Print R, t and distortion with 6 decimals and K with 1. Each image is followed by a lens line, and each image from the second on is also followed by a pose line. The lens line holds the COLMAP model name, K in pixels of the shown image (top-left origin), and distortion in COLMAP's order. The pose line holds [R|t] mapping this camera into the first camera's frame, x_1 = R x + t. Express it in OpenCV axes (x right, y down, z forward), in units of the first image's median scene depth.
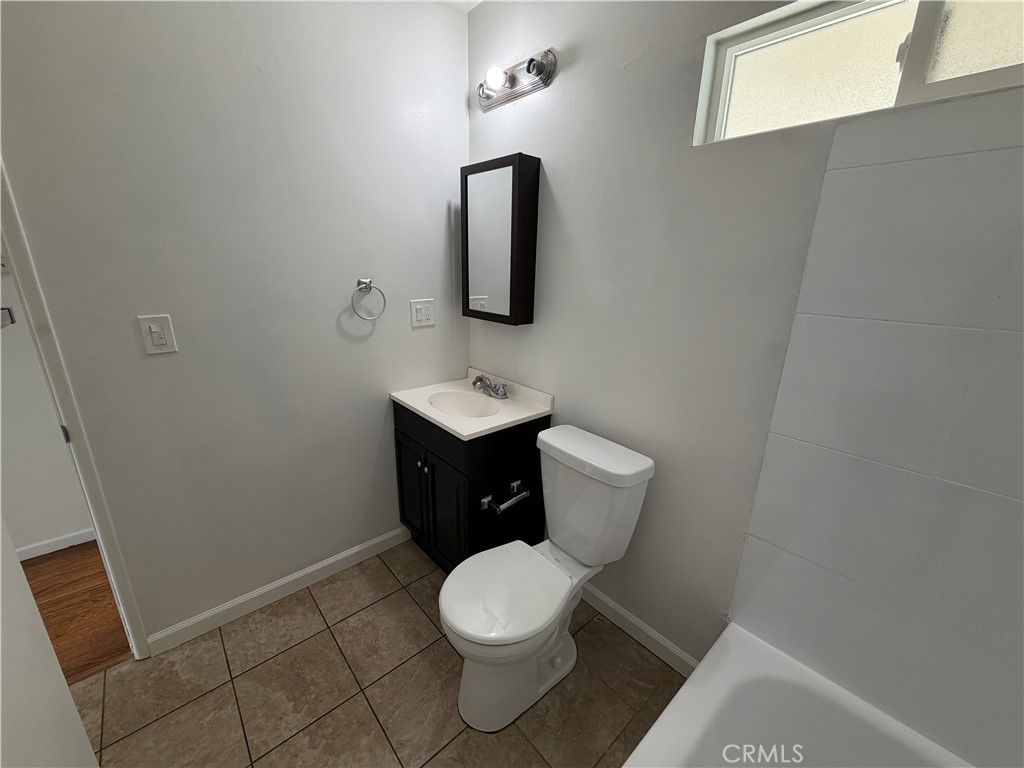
lens RADIAL K [[407.9, 0, 509.6], [0, 407.9, 384.6], [0, 0, 1]] dist [-0.000155, -0.000037]
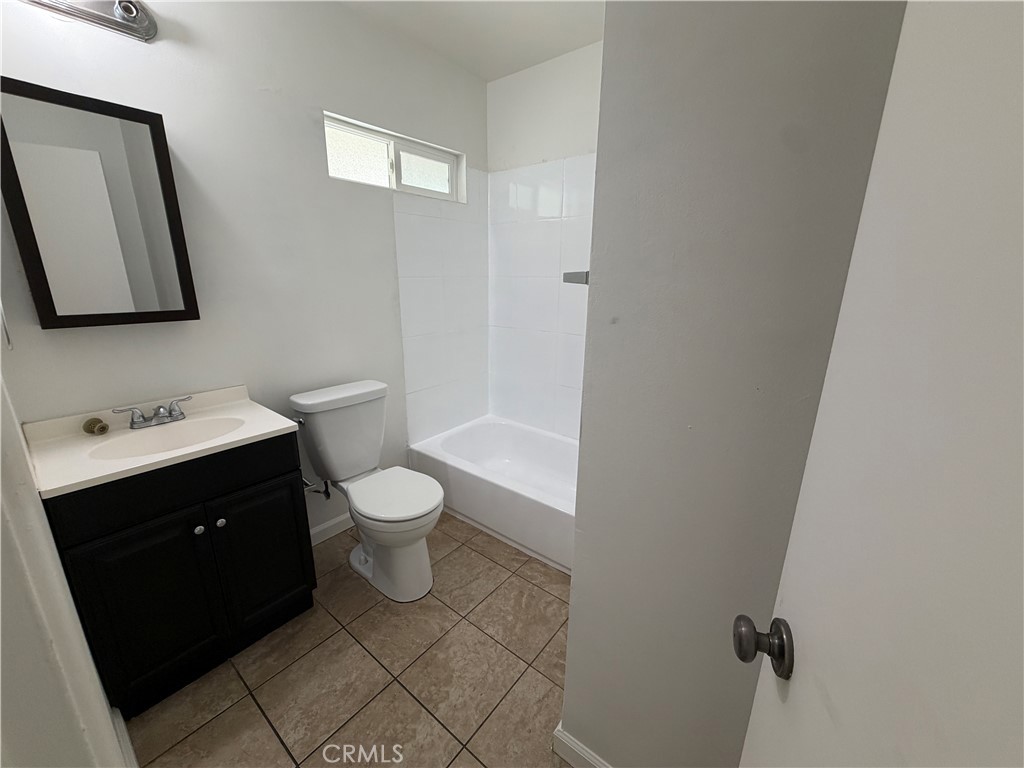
lens RADIAL K [[407.9, 0, 509.6], [0, 407.9, 384.6], [0, 0, 1]] dist [-0.000155, -0.000037]
pose [[-0.178138, -0.282465, 0.942592, -1.017227], [0.271222, 0.906713, 0.322971, -0.128097], [-0.945889, 0.313185, -0.084909, 0.531740]]
